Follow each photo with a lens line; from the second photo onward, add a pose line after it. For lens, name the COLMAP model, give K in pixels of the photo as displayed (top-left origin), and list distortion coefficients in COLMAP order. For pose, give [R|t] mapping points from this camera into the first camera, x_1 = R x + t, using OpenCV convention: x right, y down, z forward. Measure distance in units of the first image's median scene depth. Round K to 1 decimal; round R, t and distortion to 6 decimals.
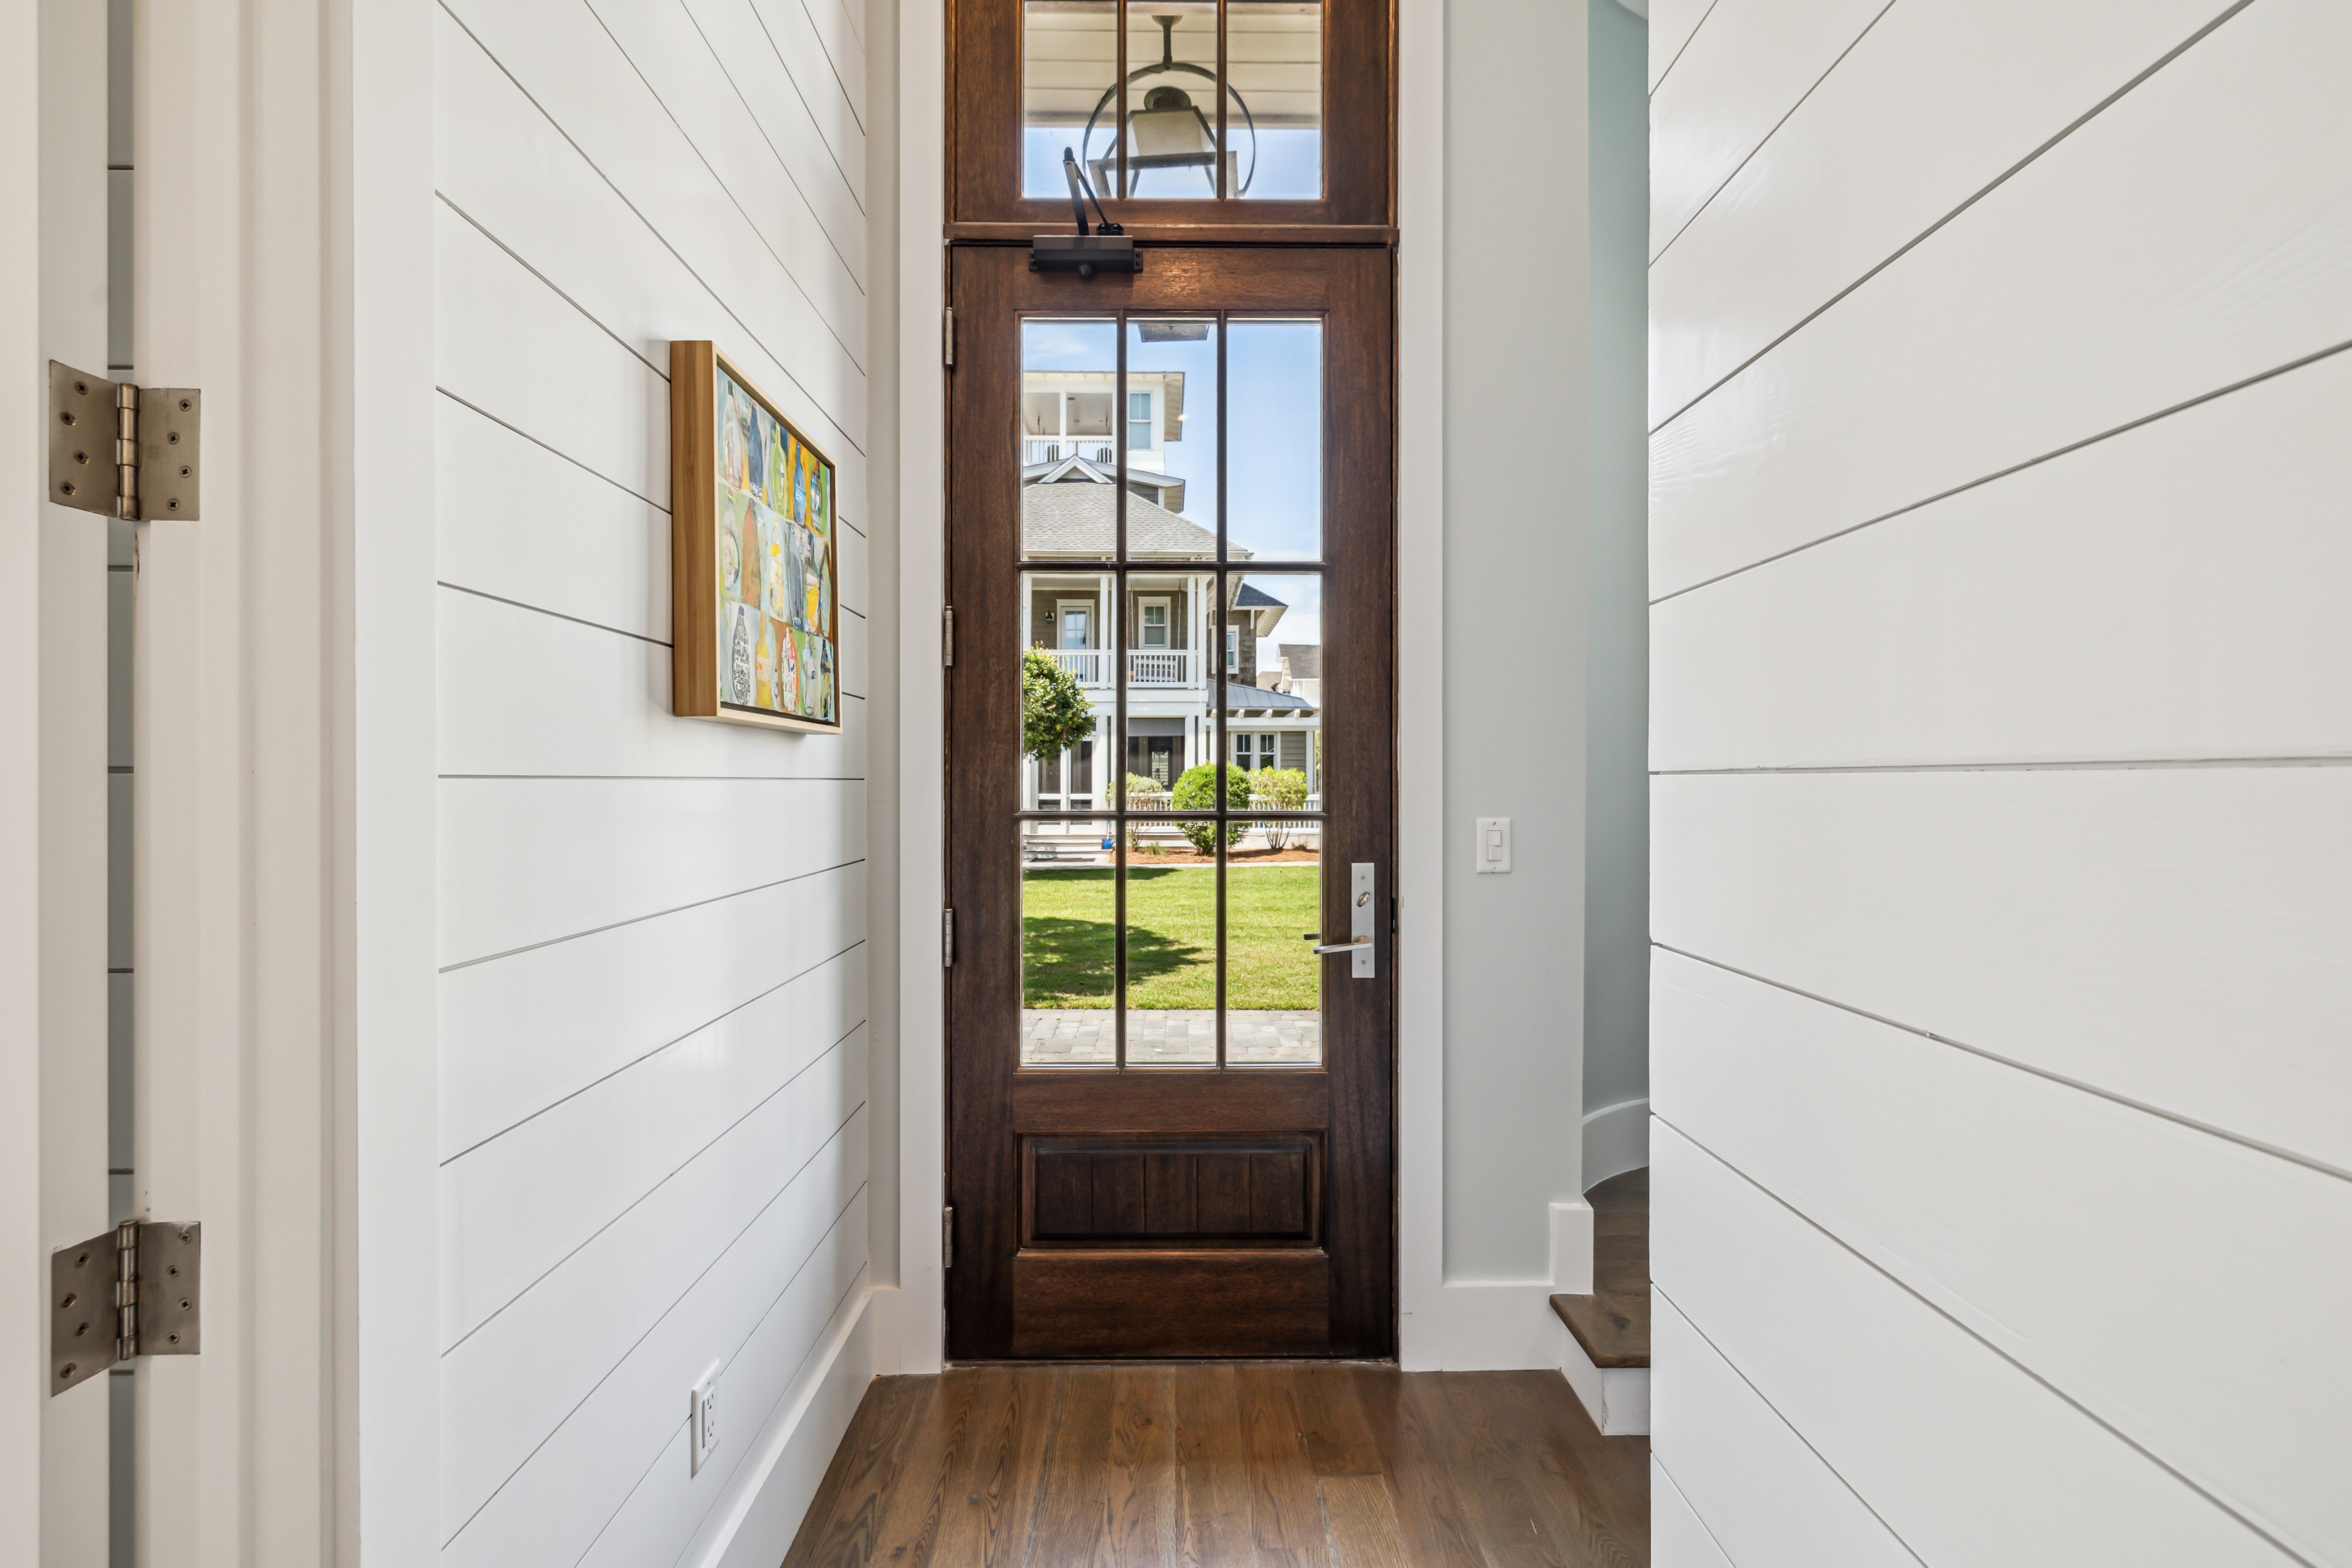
lens RADIAL K [[1020.5, 0, 1176.0], [0, 1020.5, 784.0], [0, 0, 1]] dist [0.000373, -0.000060]
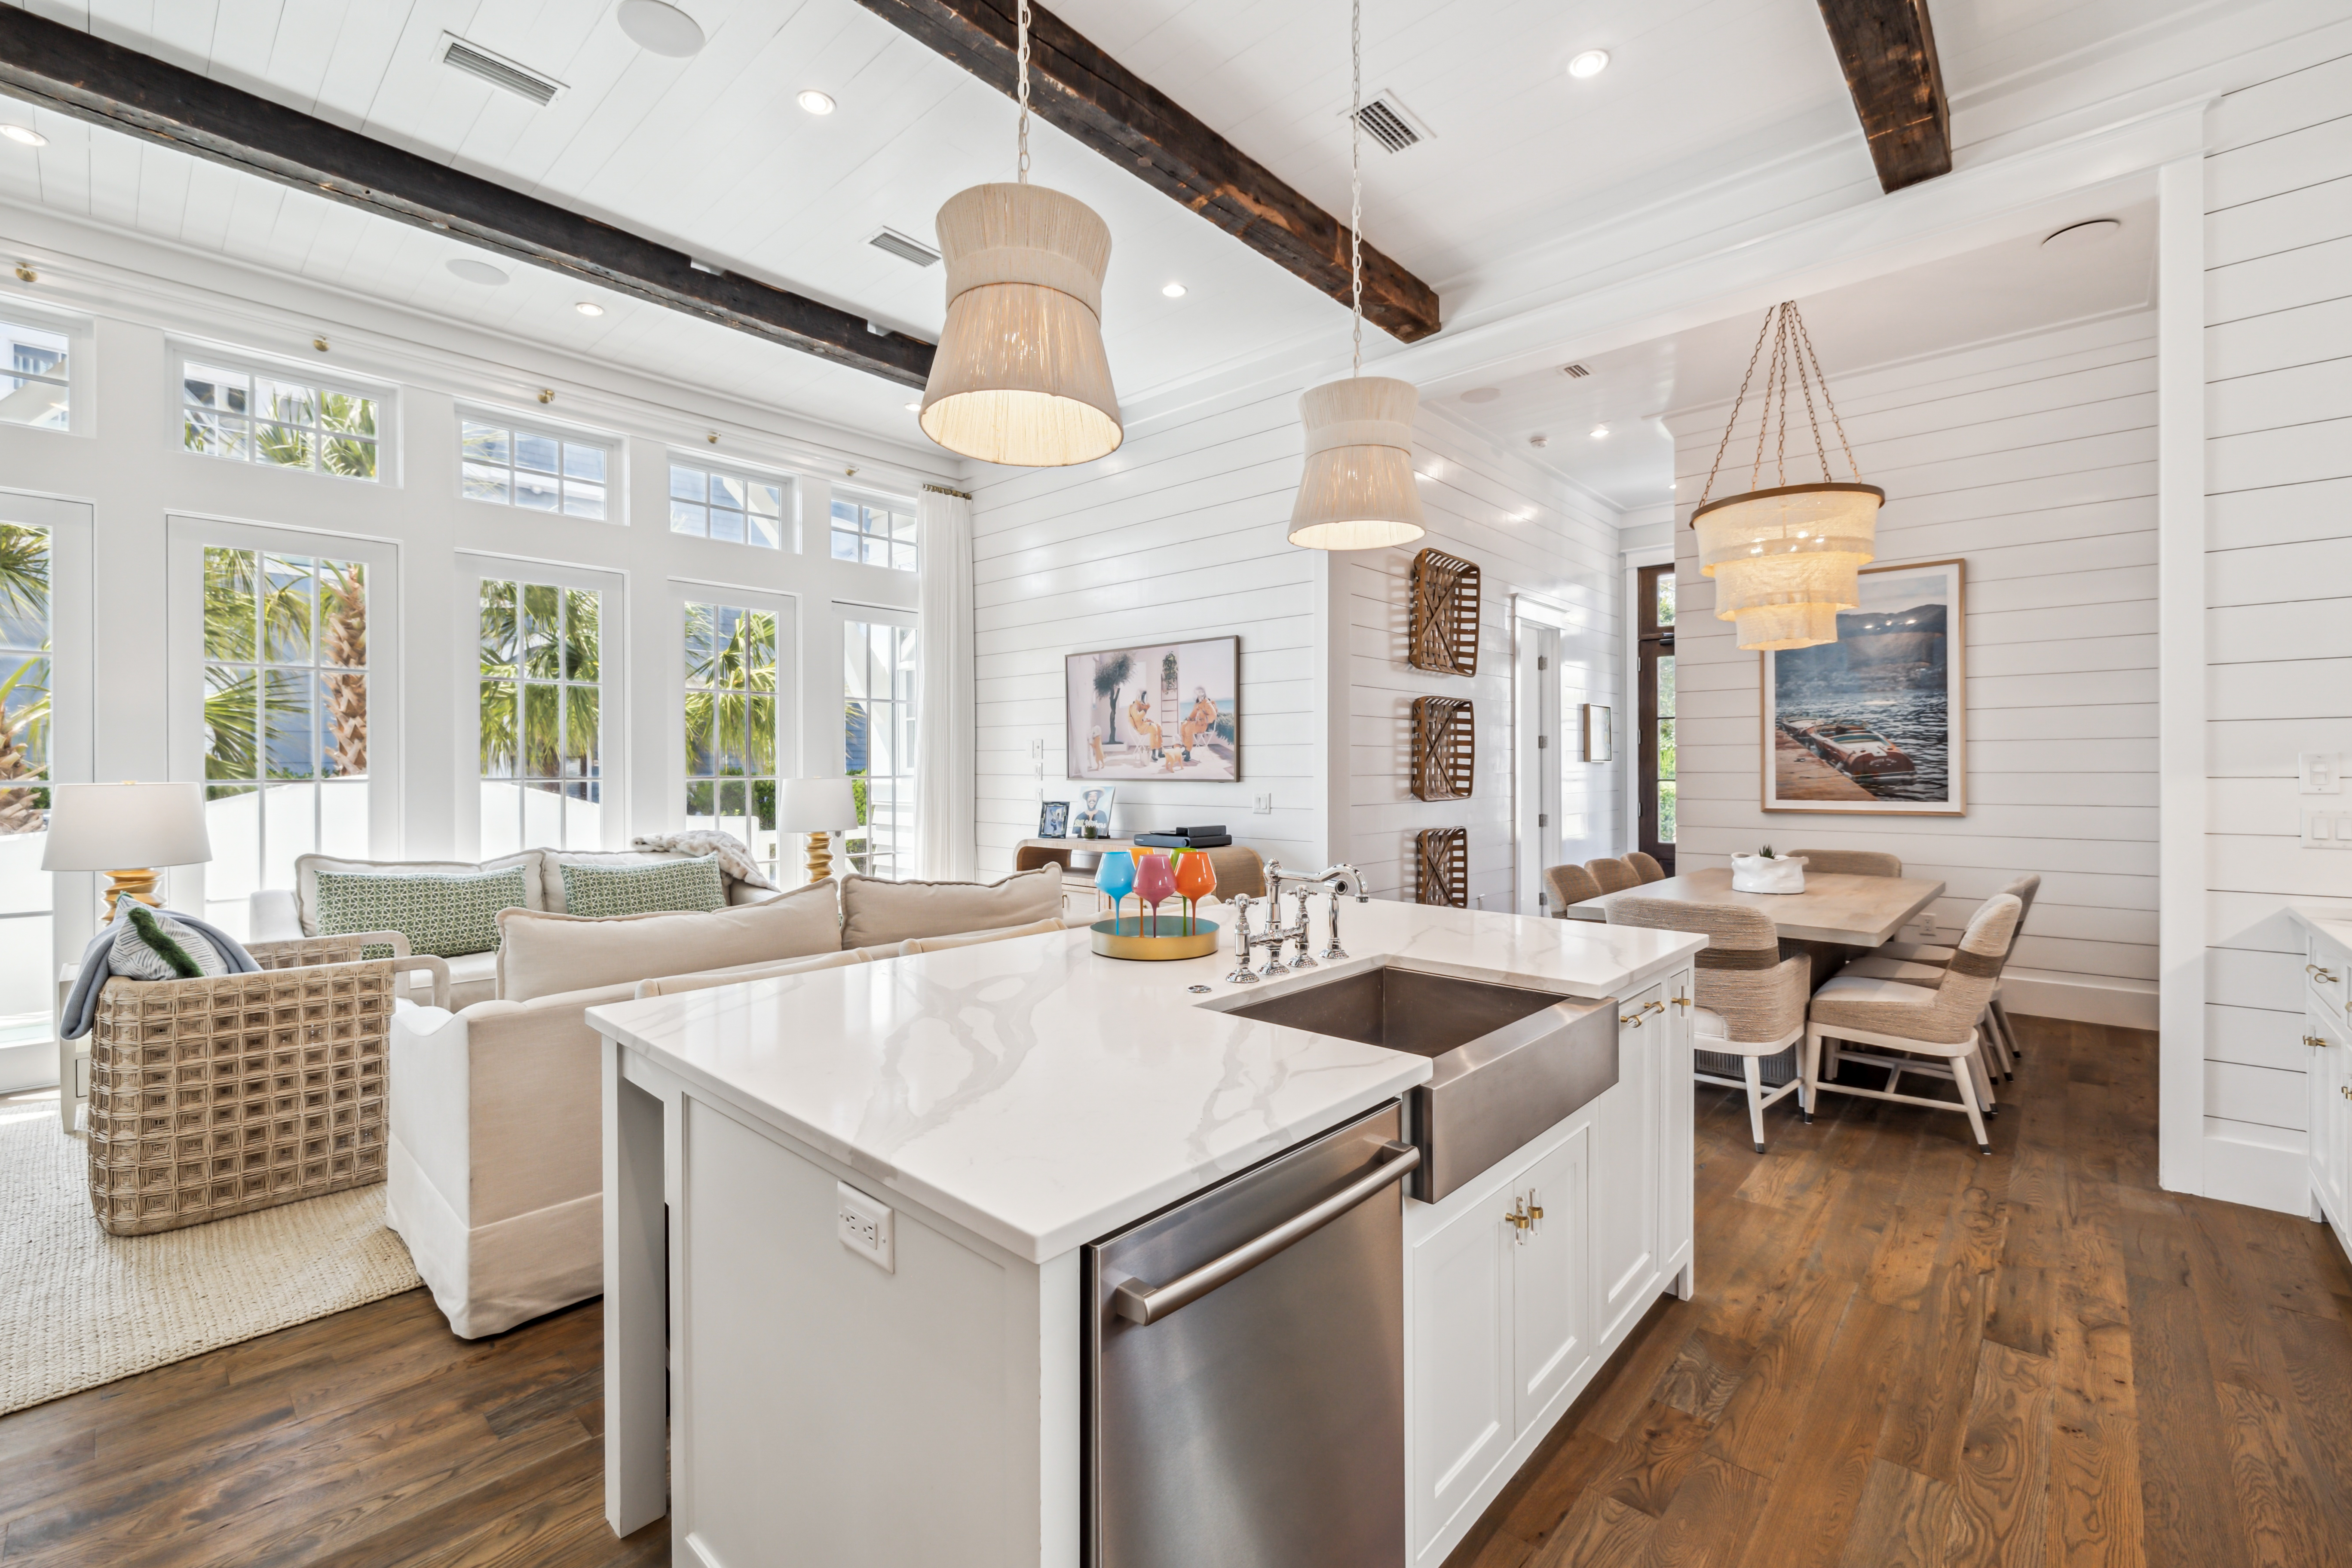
lens RADIAL K [[992.4, 0, 1182.3], [0, 992.4, 768.5], [0, 0, 1]] dist [-0.001373, -0.000141]
pose [[0.736892, -0.004030, -0.675999, 1.308547], [0.002523, 0.999992, -0.003212, -0.008204], [0.676006, 0.000661, 0.736896, -3.720283]]
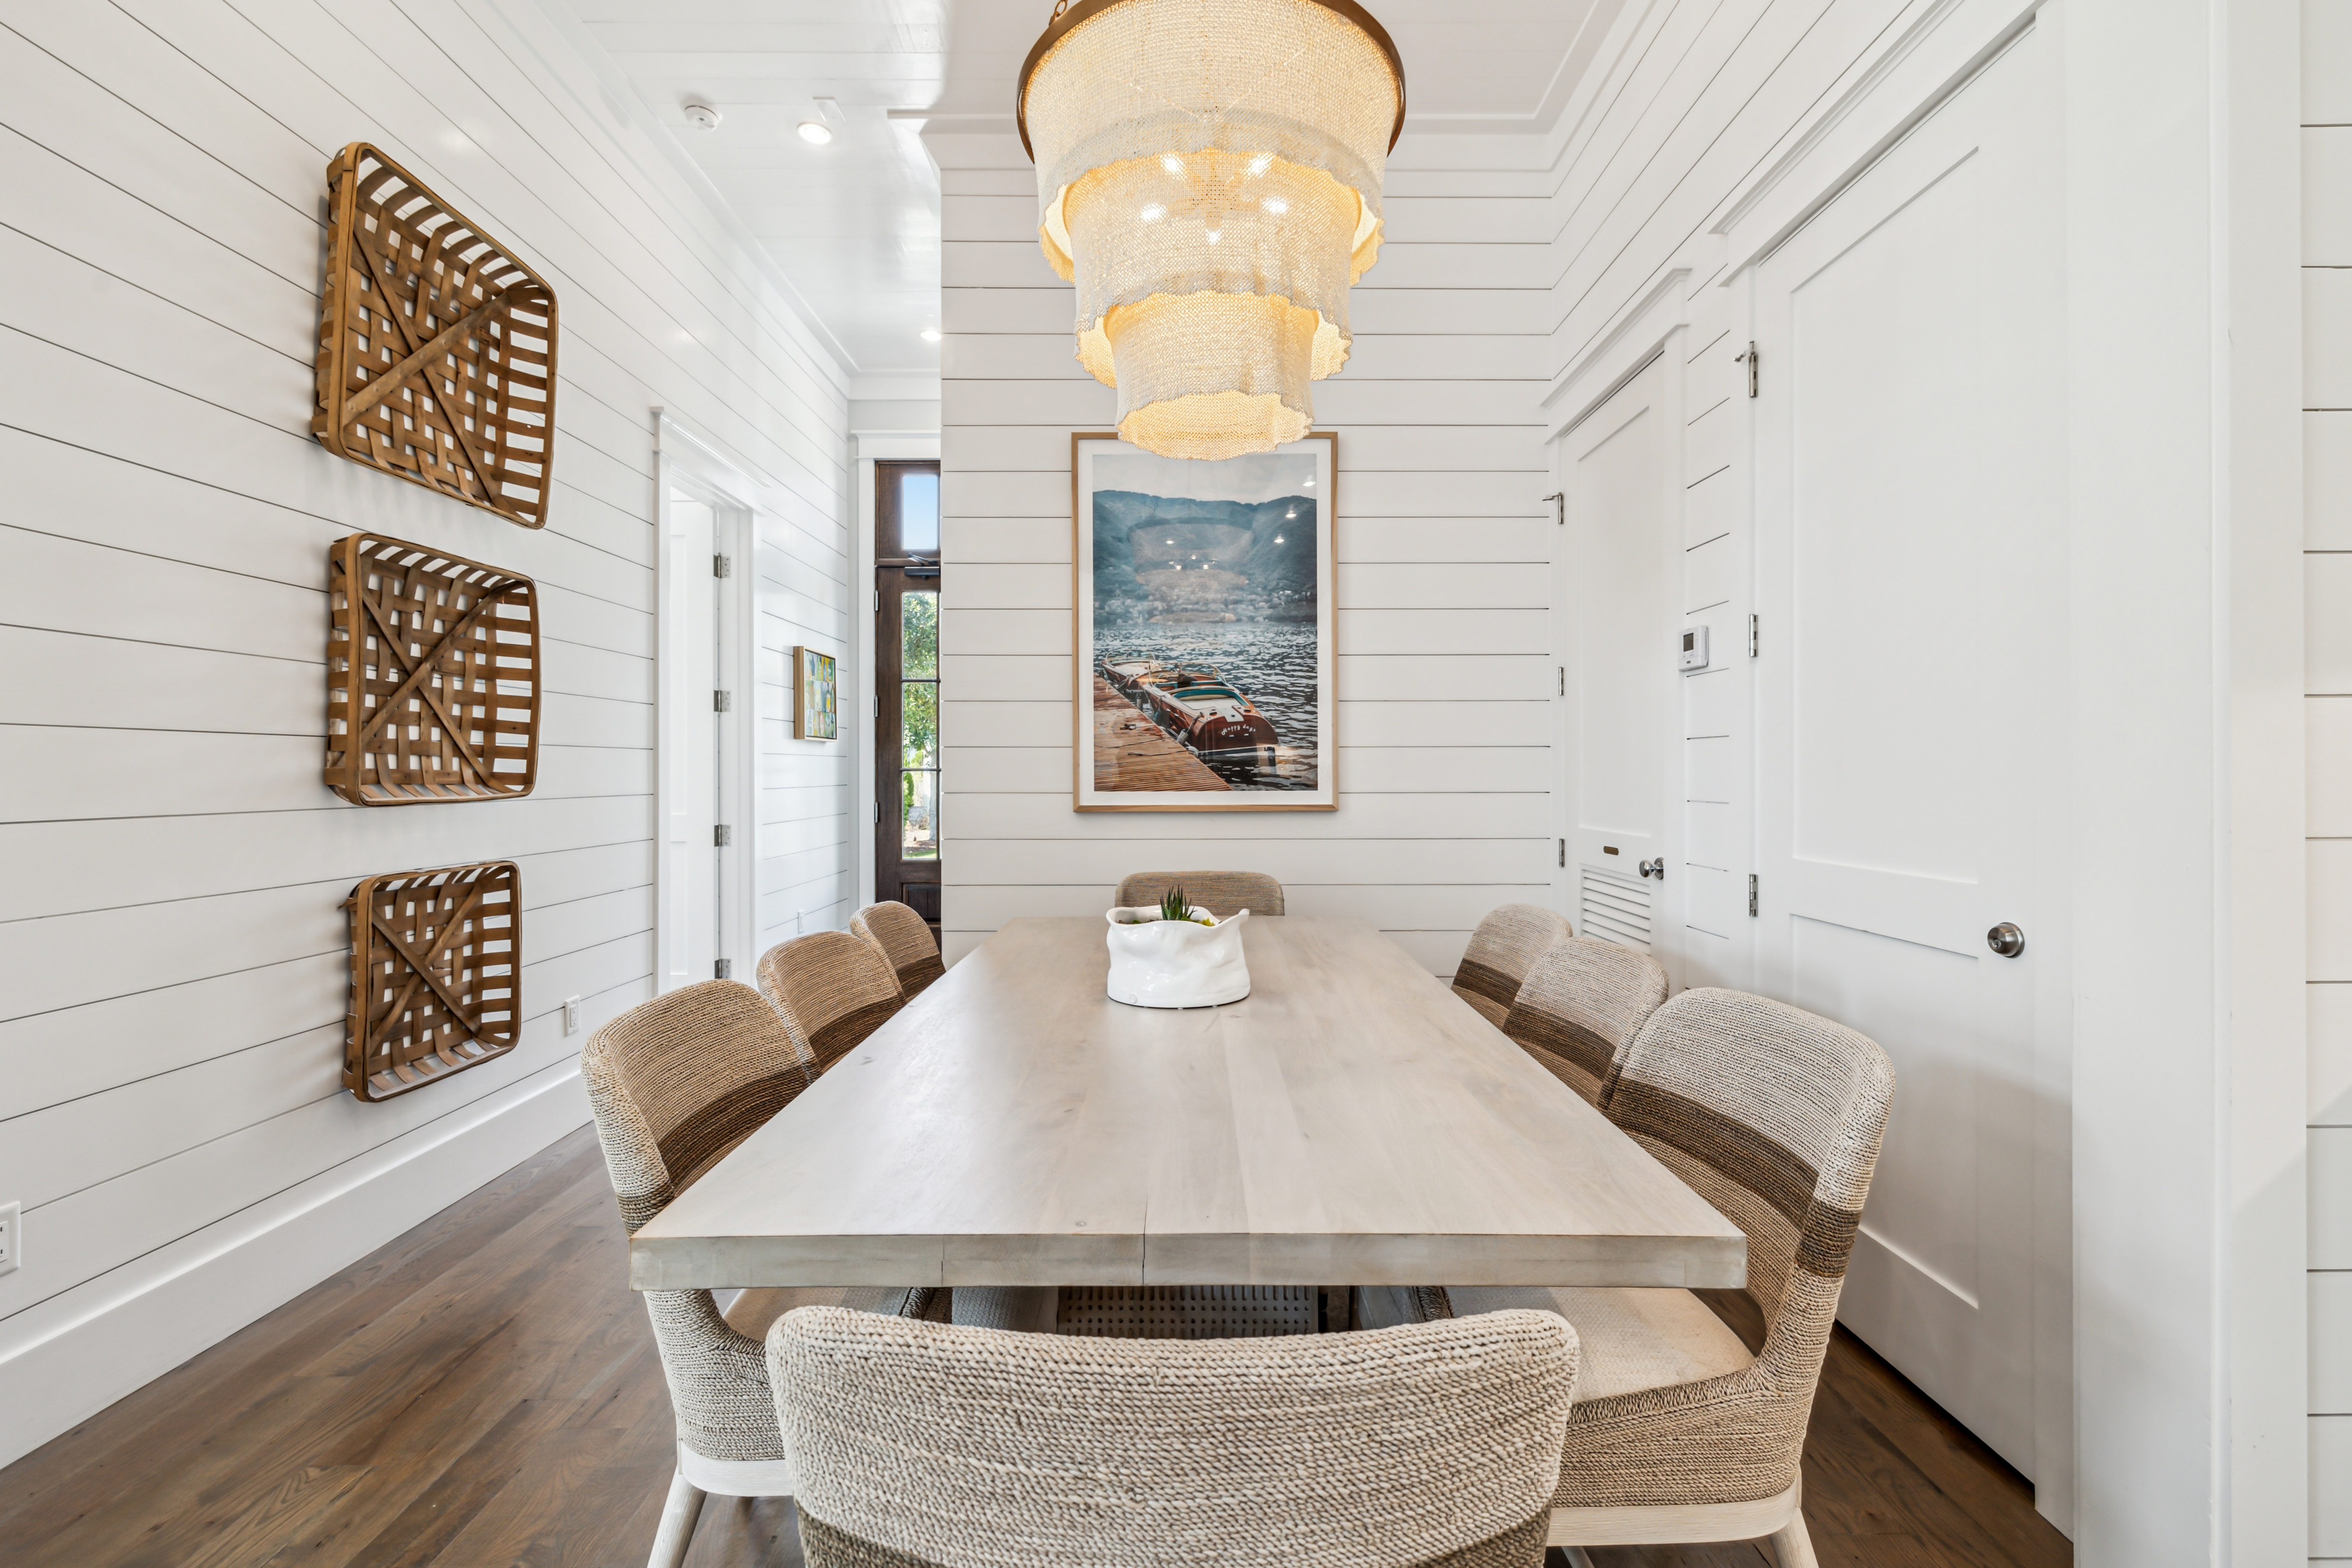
lens RADIAL K [[1002.0, 0, 1178.9], [0, 1002.0, 779.6], [0, 0, 1]] dist [-0.002777, -0.000454]
pose [[0.999949, -0.001603, -0.009997, 0.748704], [0.001657, 0.999984, 0.005410, 0.053026], [0.009988, -0.005426, 0.999935, -2.062794]]
